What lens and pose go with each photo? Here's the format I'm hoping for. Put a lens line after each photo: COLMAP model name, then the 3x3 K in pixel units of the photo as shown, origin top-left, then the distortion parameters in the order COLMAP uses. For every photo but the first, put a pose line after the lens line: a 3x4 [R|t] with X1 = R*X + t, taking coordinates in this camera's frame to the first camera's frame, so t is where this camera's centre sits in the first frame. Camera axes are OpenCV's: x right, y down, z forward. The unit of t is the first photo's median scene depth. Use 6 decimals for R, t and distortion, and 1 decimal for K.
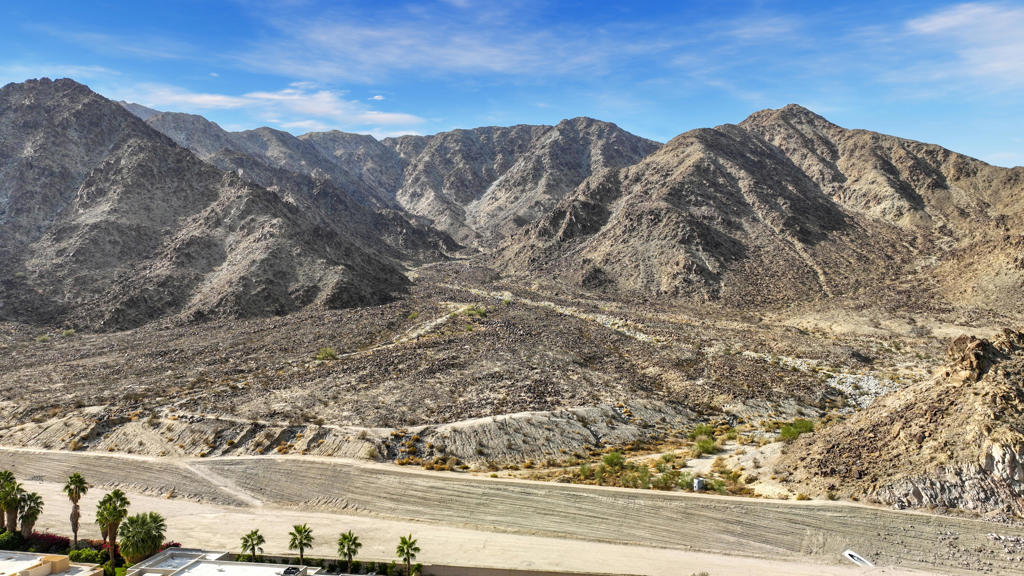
lens RADIAL K [[727.9, 0, 516.3], [0, 727.9, 286.8], [0, 0, 1]] dist [0.000935, 0.010611]
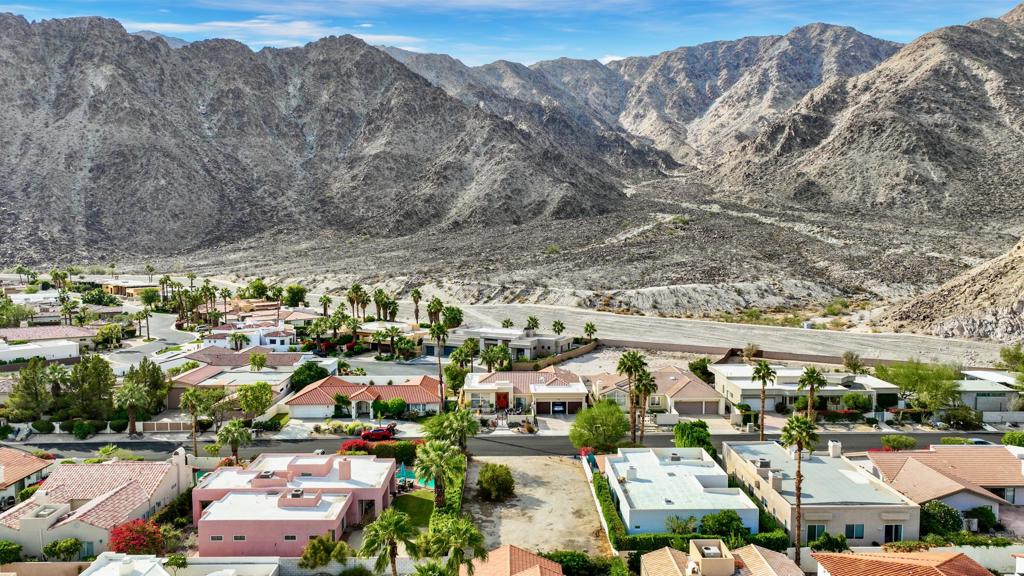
lens RADIAL K [[727.9, 0, 516.3], [0, 727.9, 286.8], [0, 0, 1]] dist [0.000935, 0.010611]
pose [[0.951802, 0.020828, -0.306005, 0.035088], [0.011817, 0.994461, 0.104443, 0.010568], [0.306485, -0.103026, 0.946284, -0.115544]]
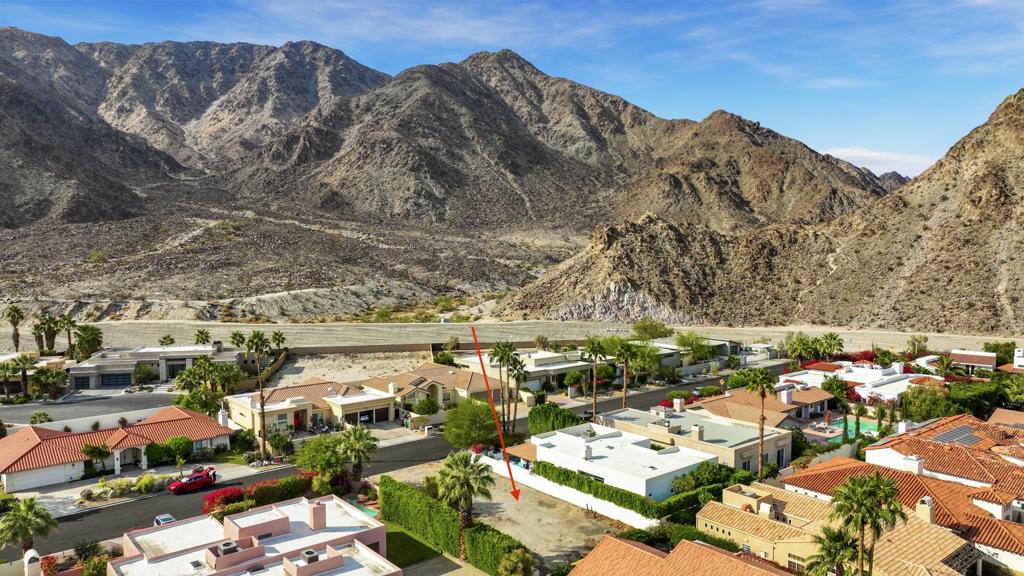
lens RADIAL K [[727.9, 0, 516.3], [0, 727.9, 286.8], [0, 0, 1]] dist [0.000935, 0.010611]
pose [[0.929509, -0.023872, 0.368025, -0.039357], [-0.010283, 0.995837, 0.090565, 0.014902], [-0.368655, -0.087966, 0.925395, -0.106375]]
